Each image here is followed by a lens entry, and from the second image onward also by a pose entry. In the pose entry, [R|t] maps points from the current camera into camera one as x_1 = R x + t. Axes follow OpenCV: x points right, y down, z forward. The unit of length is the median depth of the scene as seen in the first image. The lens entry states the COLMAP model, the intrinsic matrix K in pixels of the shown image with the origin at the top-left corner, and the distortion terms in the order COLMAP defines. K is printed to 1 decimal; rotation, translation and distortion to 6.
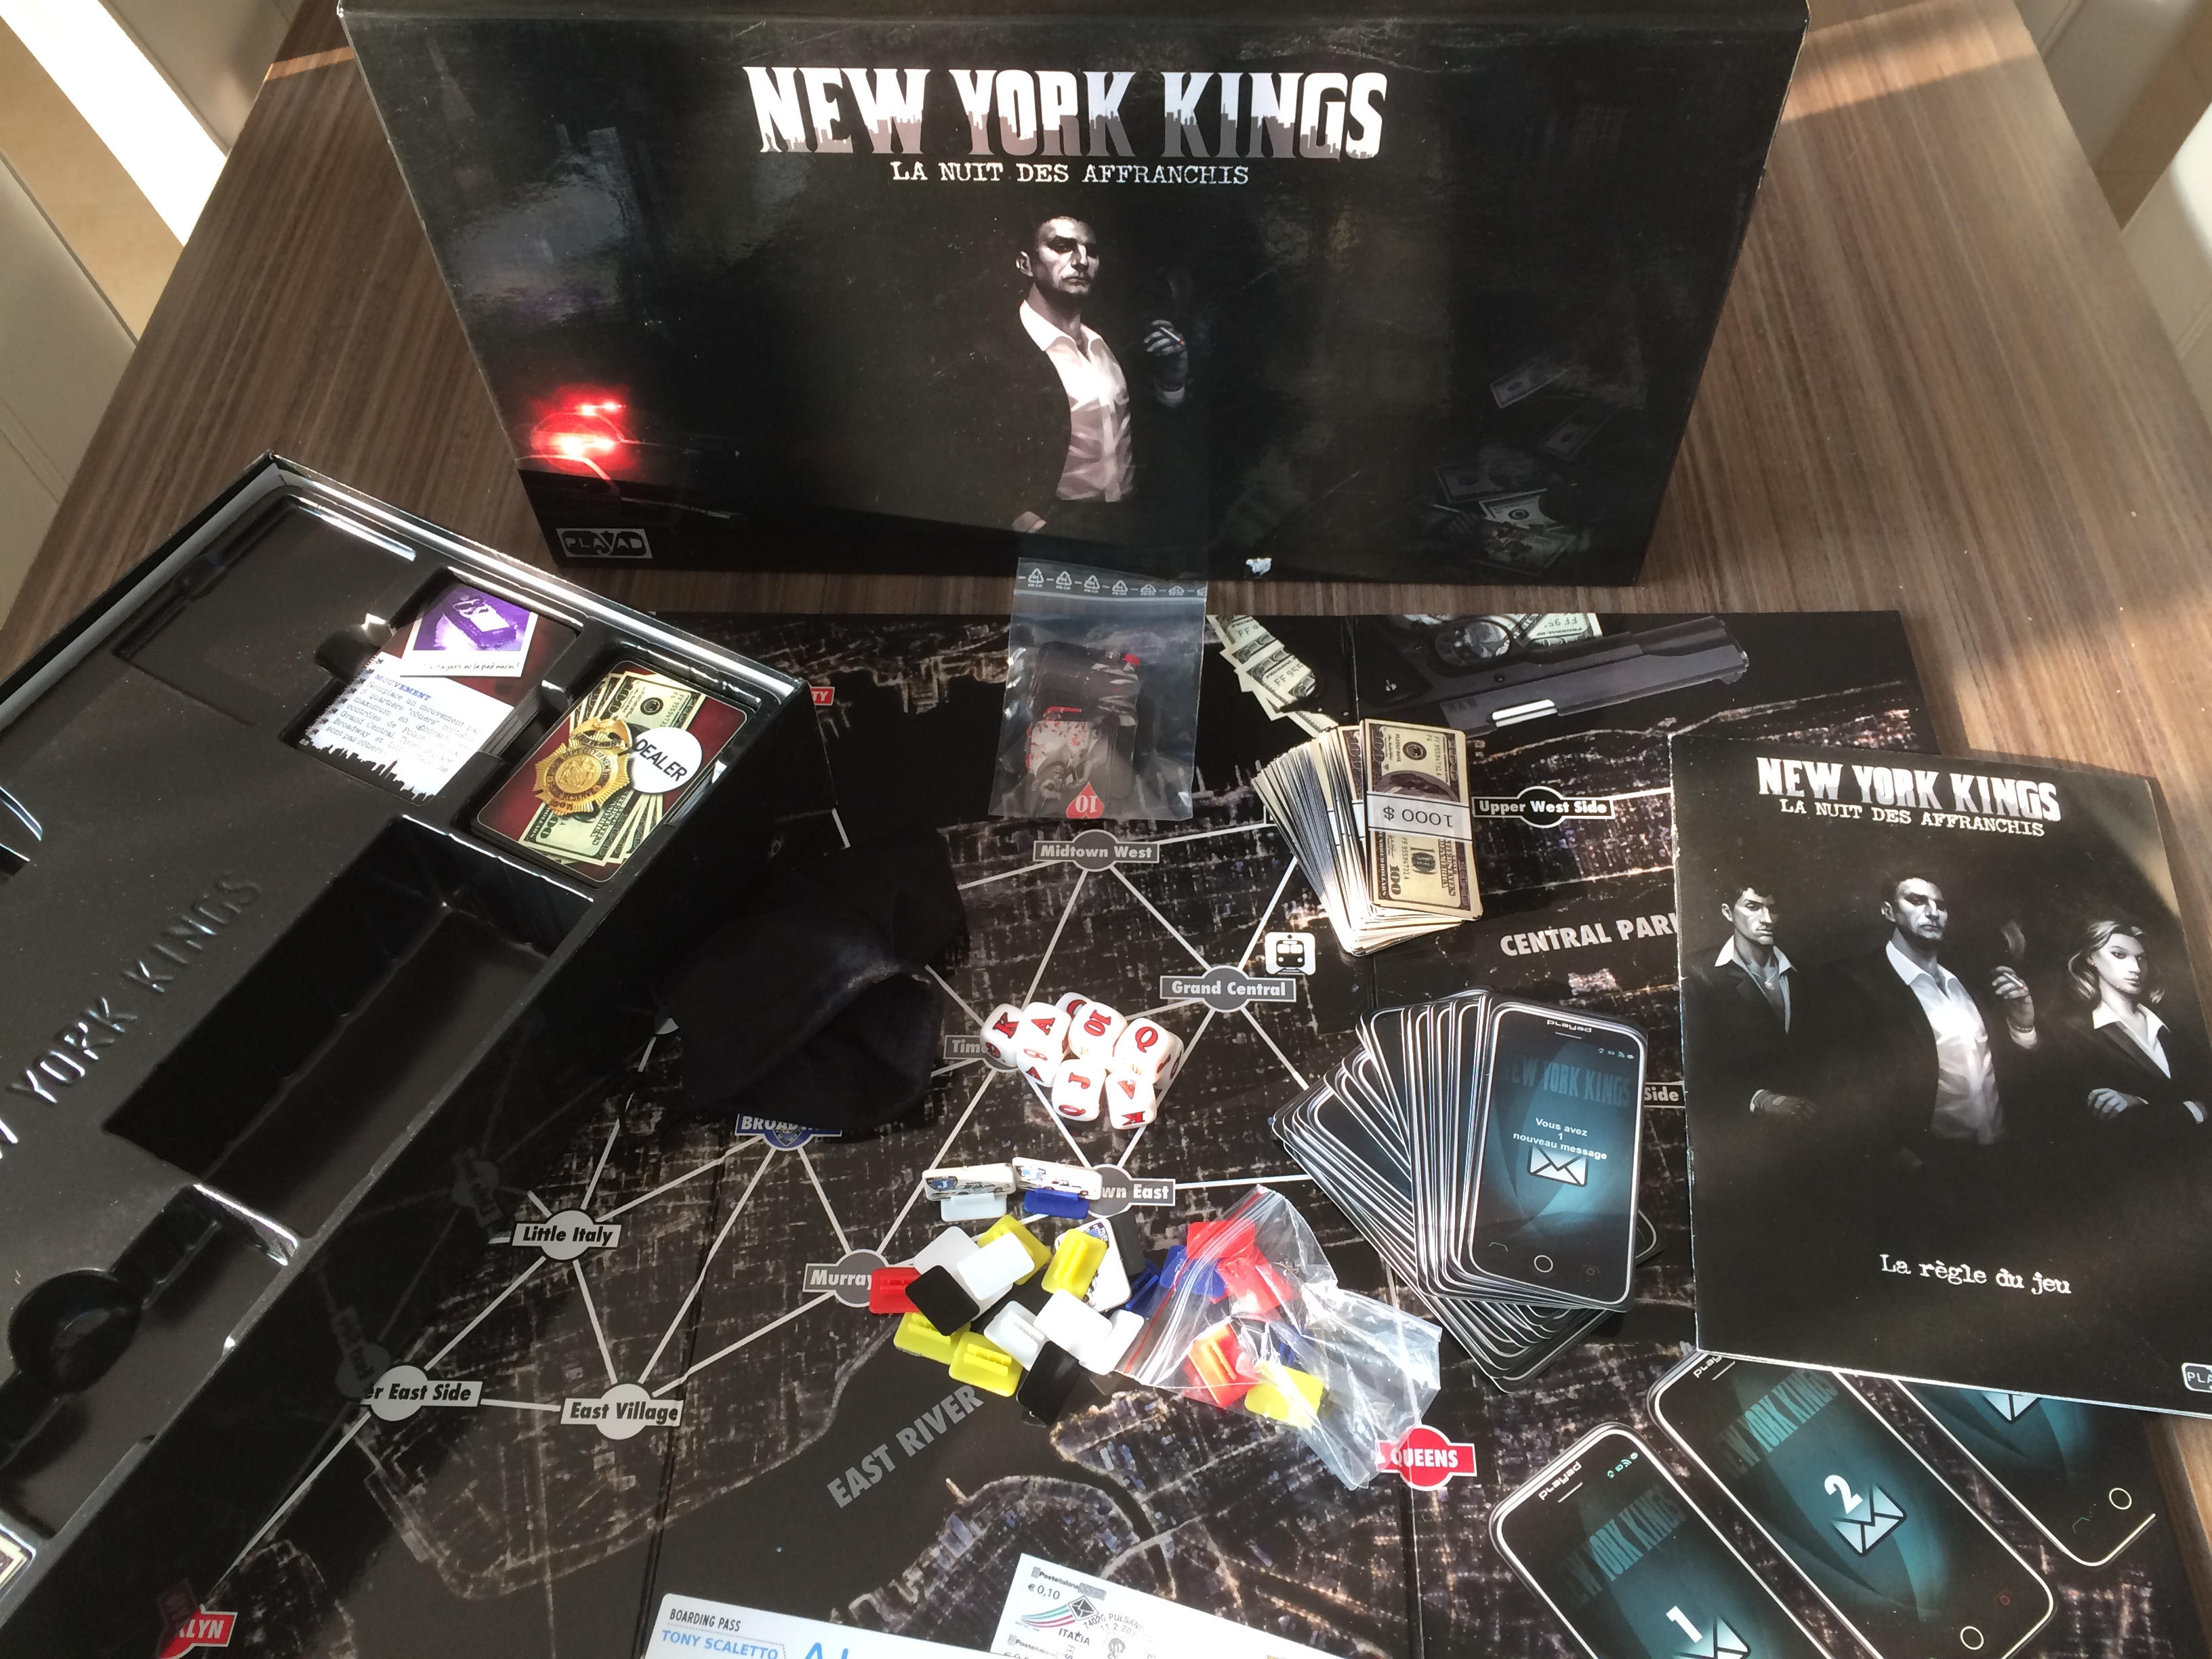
lens RADIAL K [[1906.1, 0, 1106.0], [0, 1906.1, 829.5], [0, 0, 1]] dist [0.120726, -0.182011]
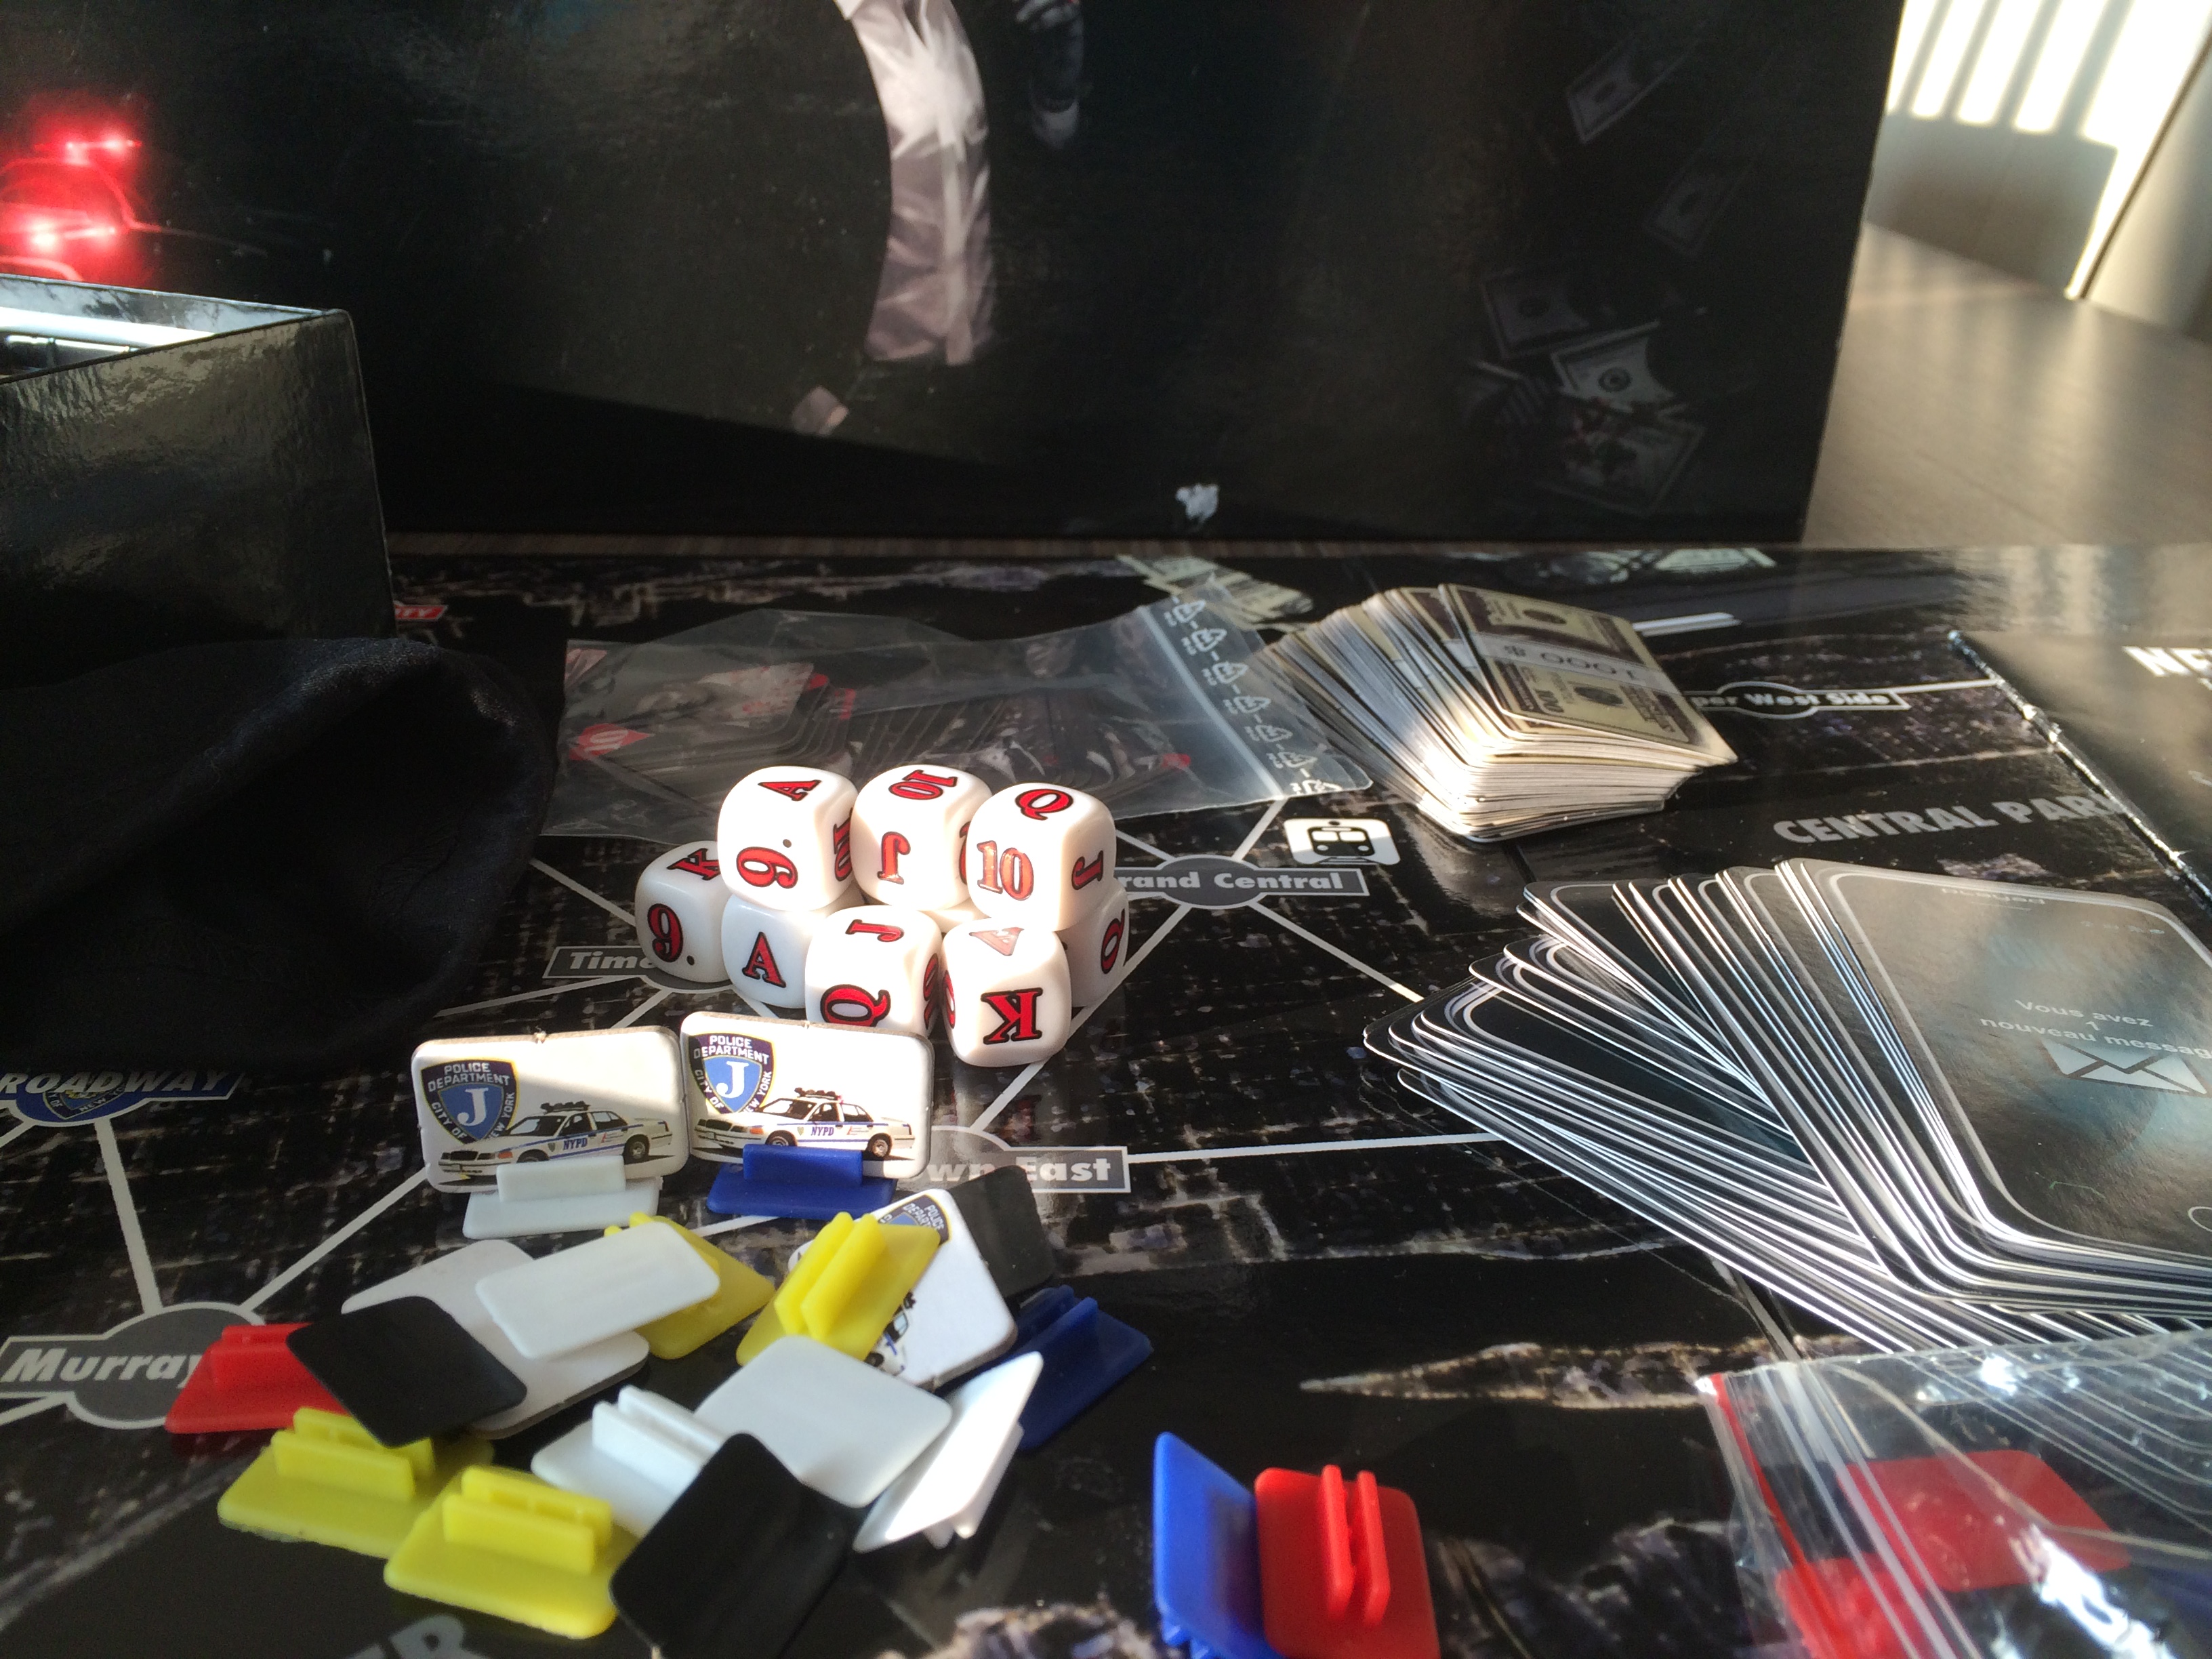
lens RADIAL K [[1906.1, 0, 1106.0], [0, 1906.1, 829.5], [0, 0, 1]] dist [0.120726, -0.182011]
pose [[0.996317, 0.010931, 0.085052, -0.000290], [0.031920, 0.873293, -0.486149, 0.285435], [-0.079589, 0.487073, 0.869727, 0.593502]]
